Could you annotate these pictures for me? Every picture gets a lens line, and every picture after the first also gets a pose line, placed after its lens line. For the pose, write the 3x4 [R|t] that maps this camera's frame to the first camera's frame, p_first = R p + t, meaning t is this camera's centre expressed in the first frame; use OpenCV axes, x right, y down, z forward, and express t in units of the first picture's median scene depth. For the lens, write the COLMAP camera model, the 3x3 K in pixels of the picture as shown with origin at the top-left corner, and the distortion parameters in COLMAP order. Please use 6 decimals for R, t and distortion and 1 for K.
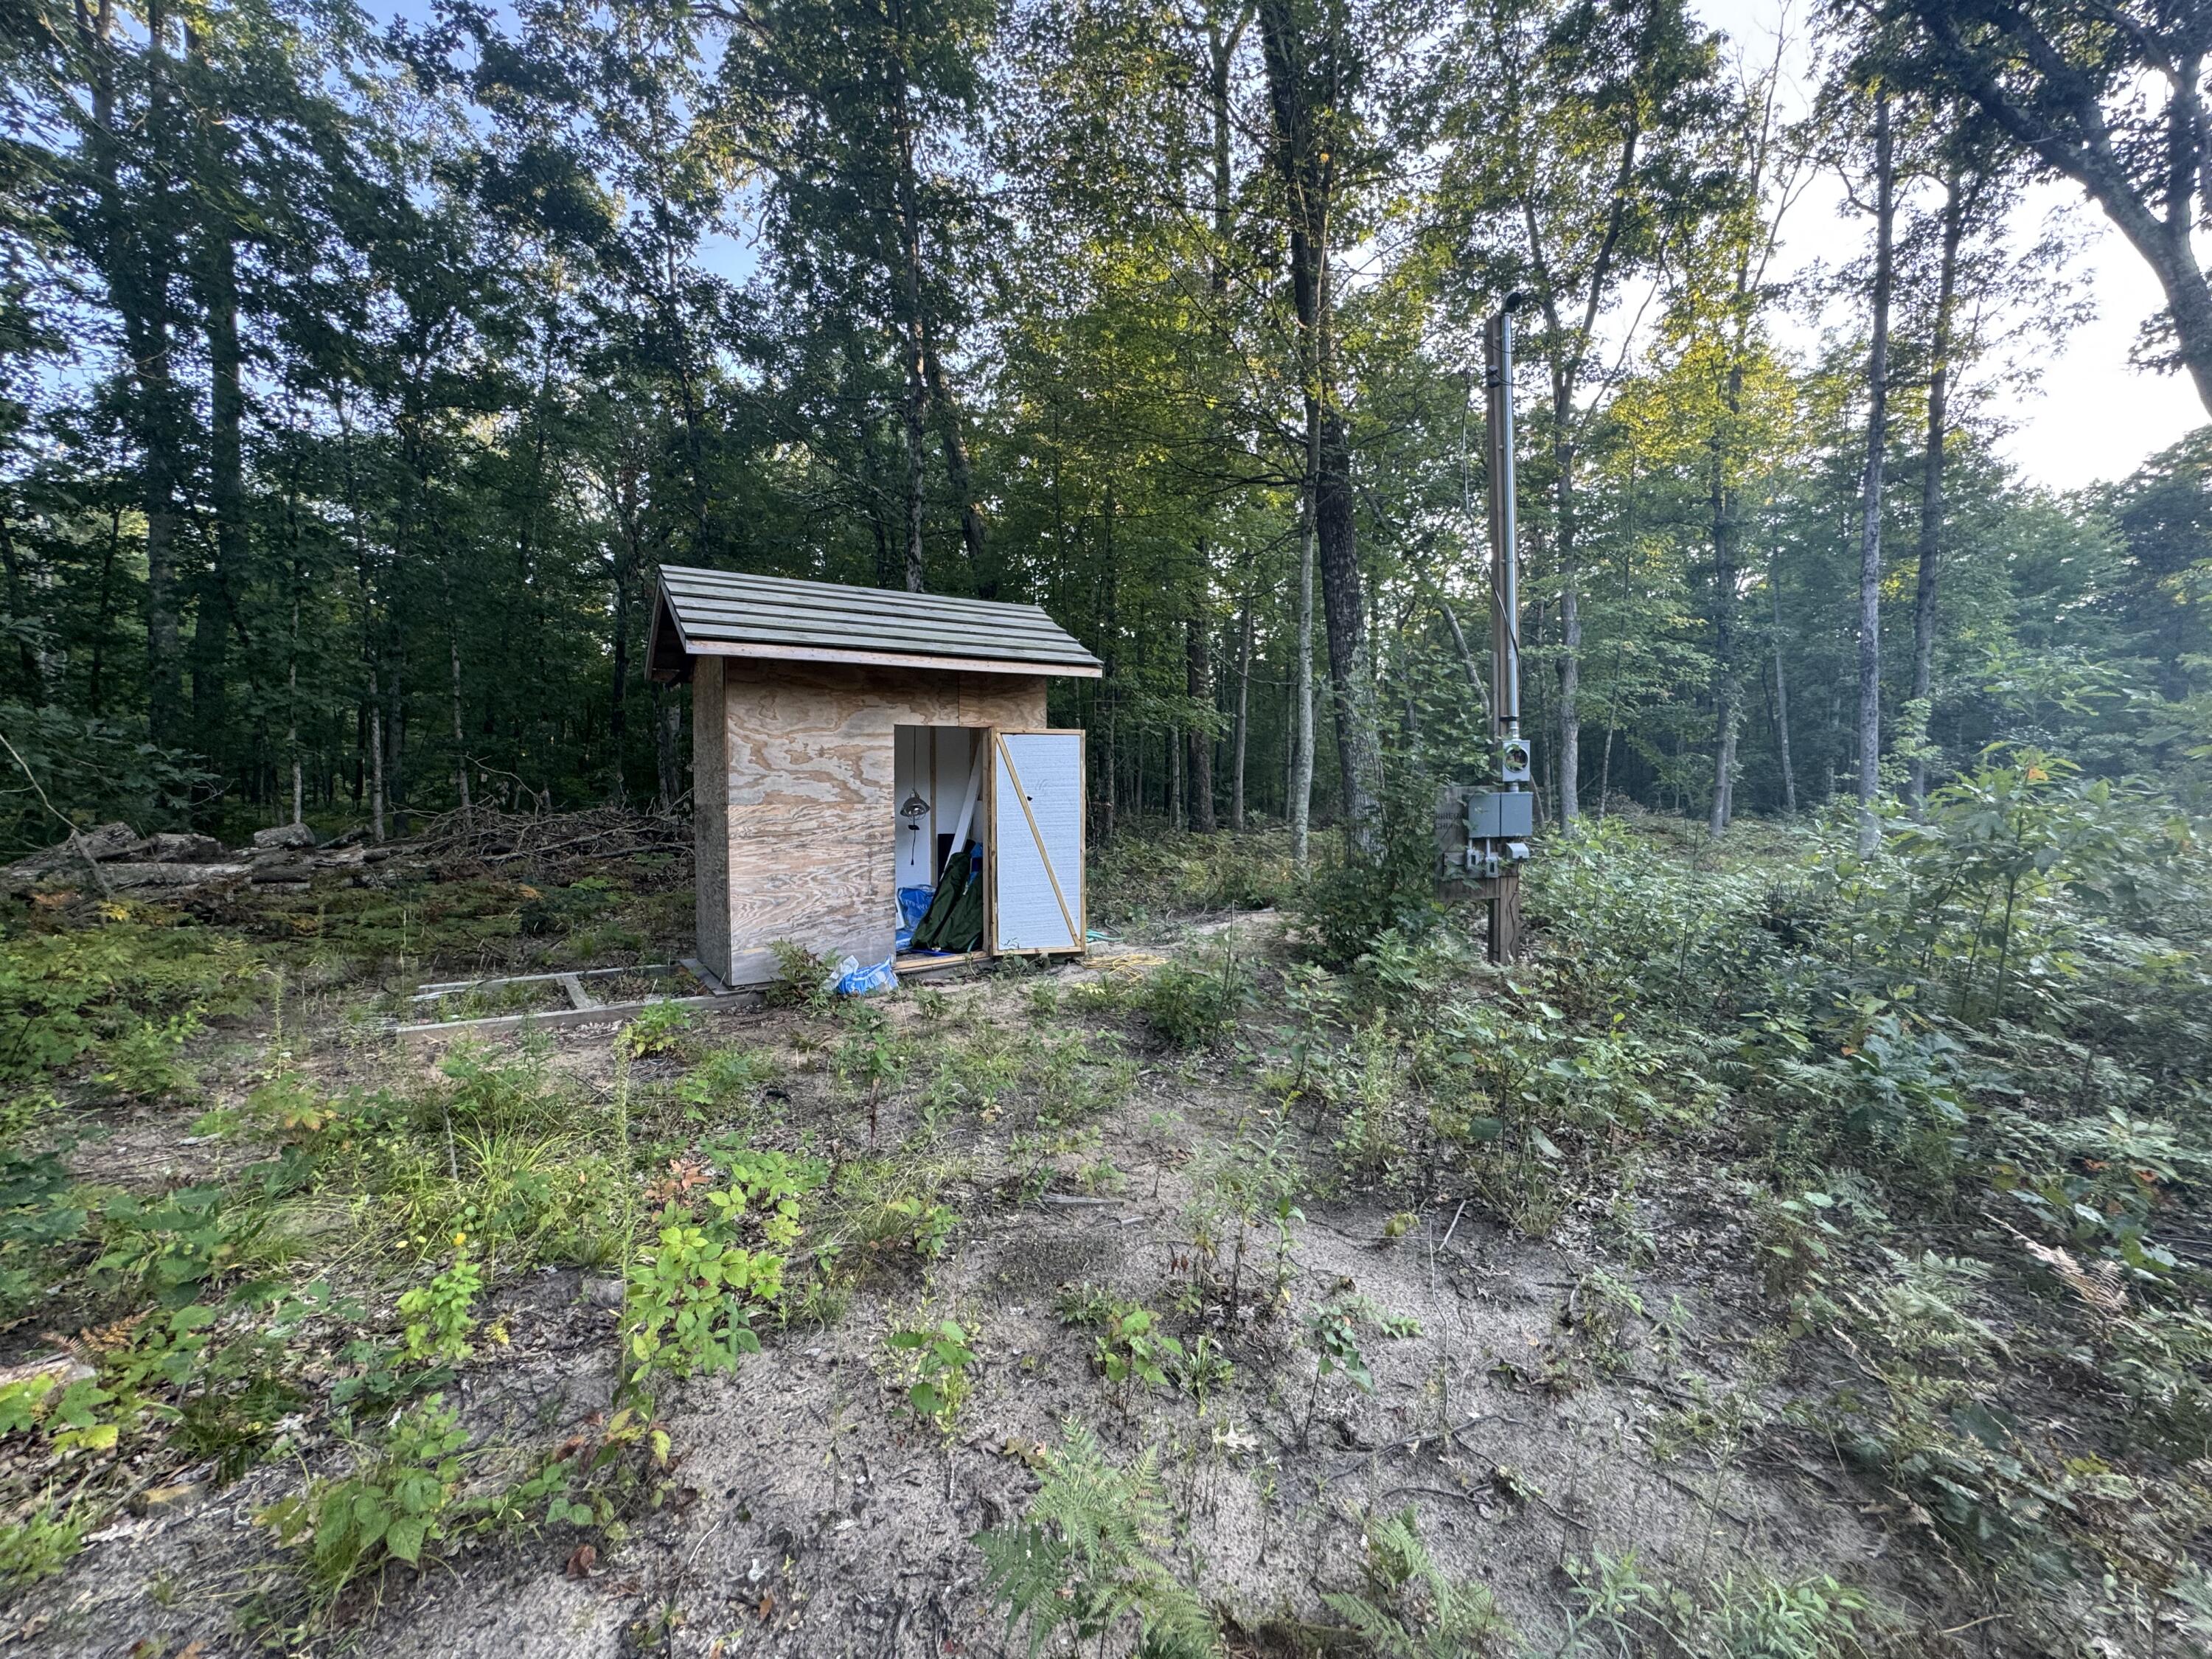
lens RADIAL K [[881.0, 0, 1103.8], [0, 881.0, 833.9], [0, 0, 1]] dist [-0.004510, 0.000606]
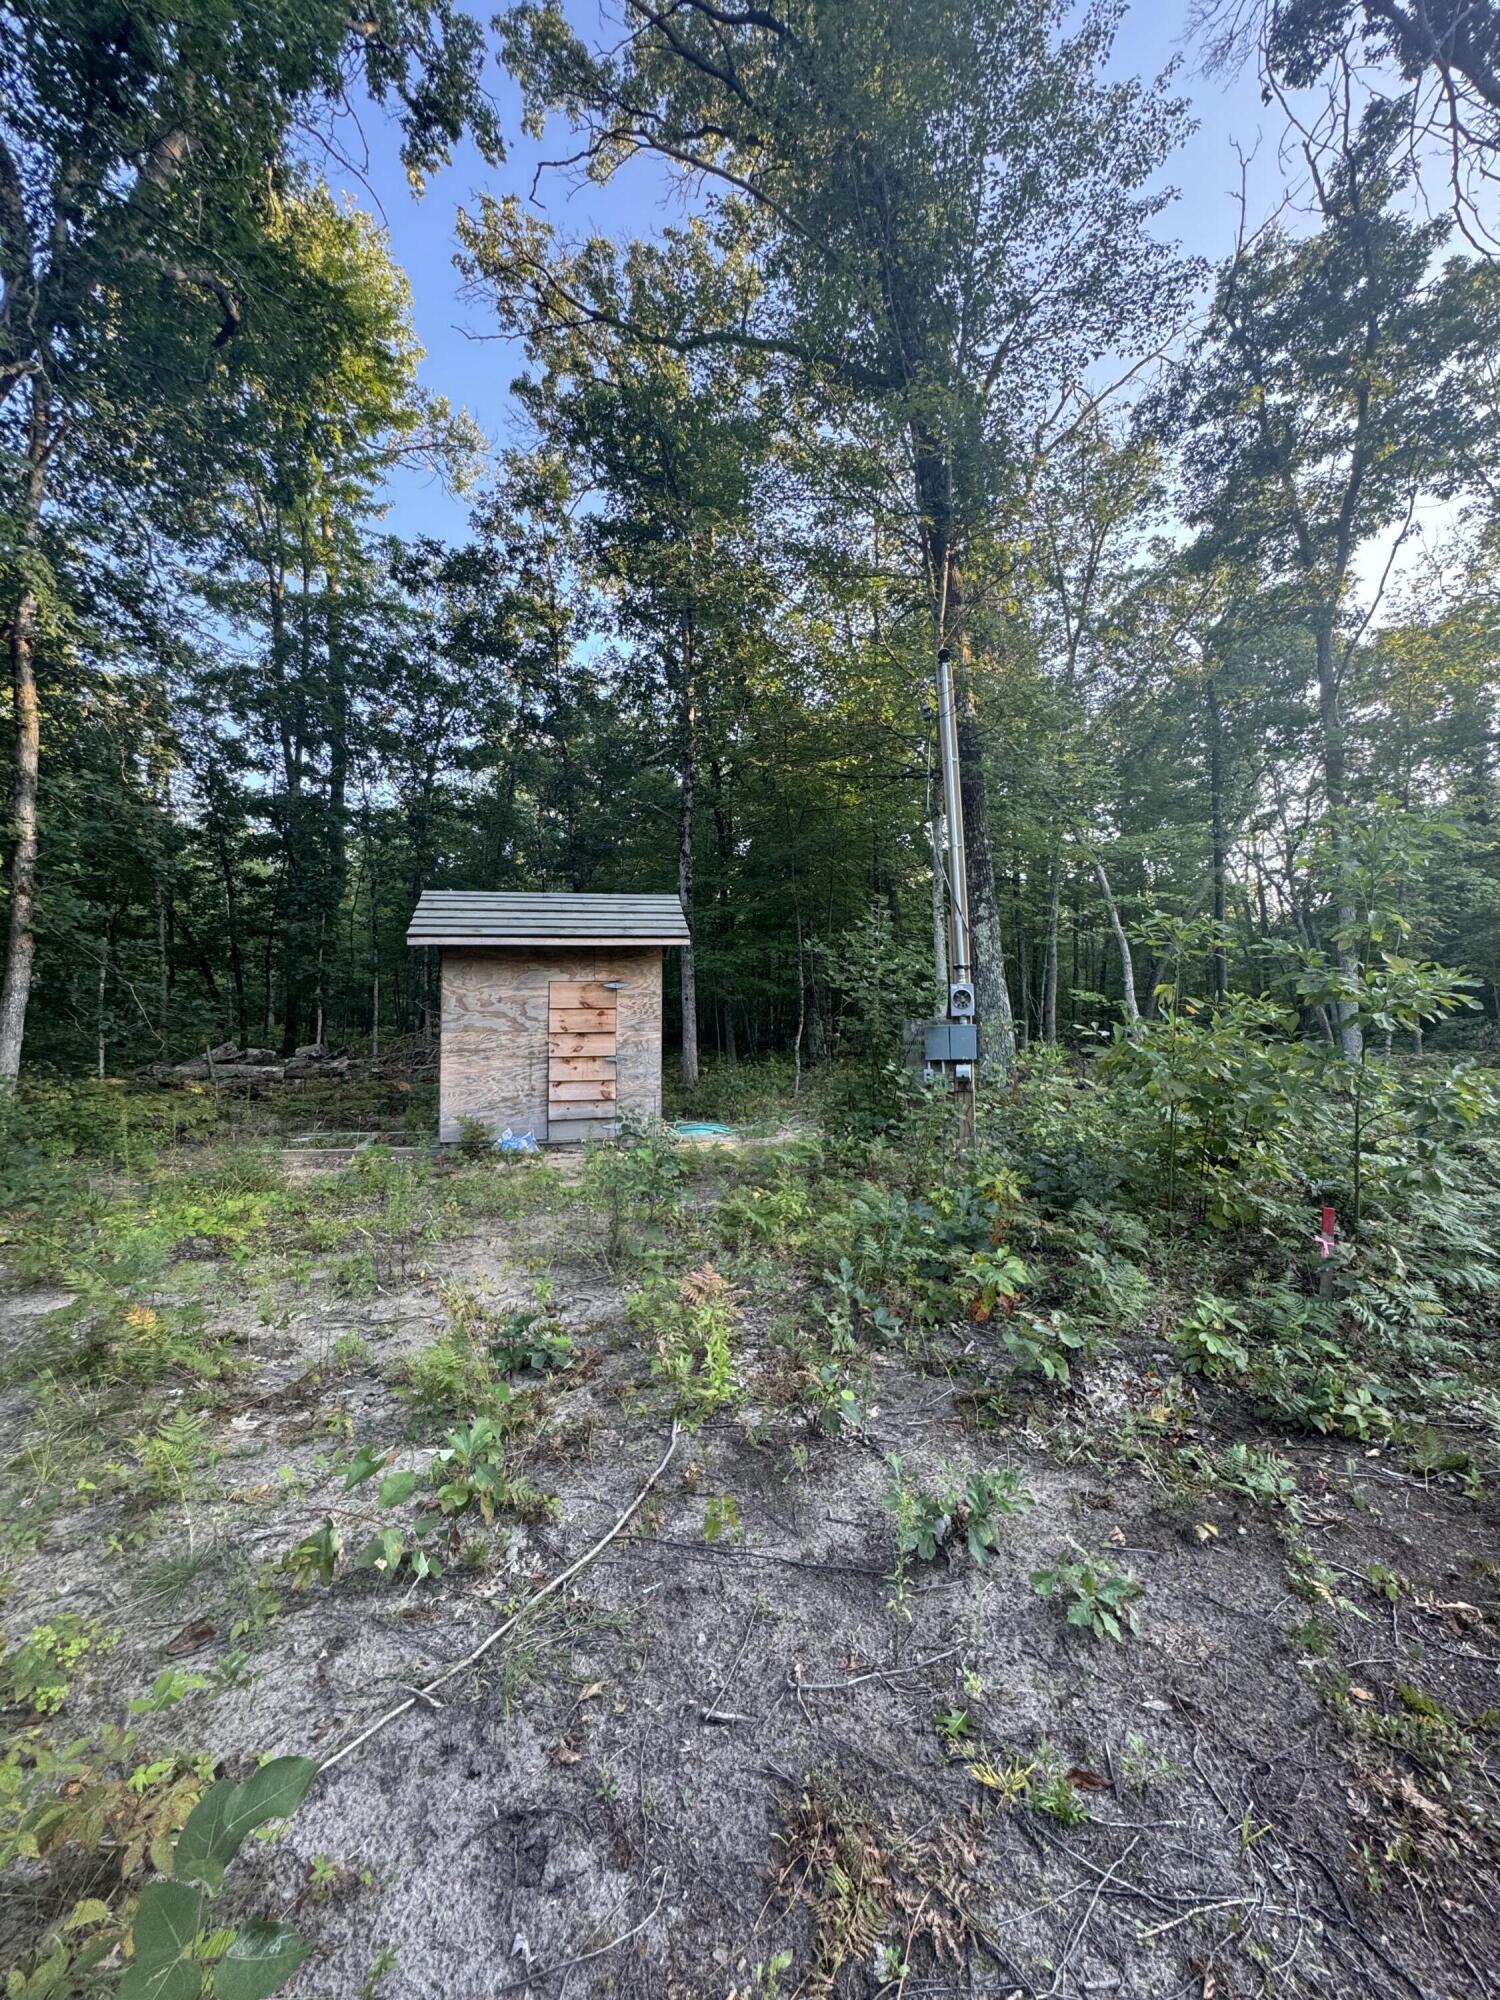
lens RADIAL K [[796.6, 0, 756.8], [0, 796.6, 1006.2], [0, 0, 1]] dist [-0.004510, 0.000606]
pose [[0.936537, -0.008294, -0.350470, 0.592065], [-0.016547, 0.997560, -0.067826, 0.008540], [0.350177, 0.069321, 0.934115, -0.180640]]
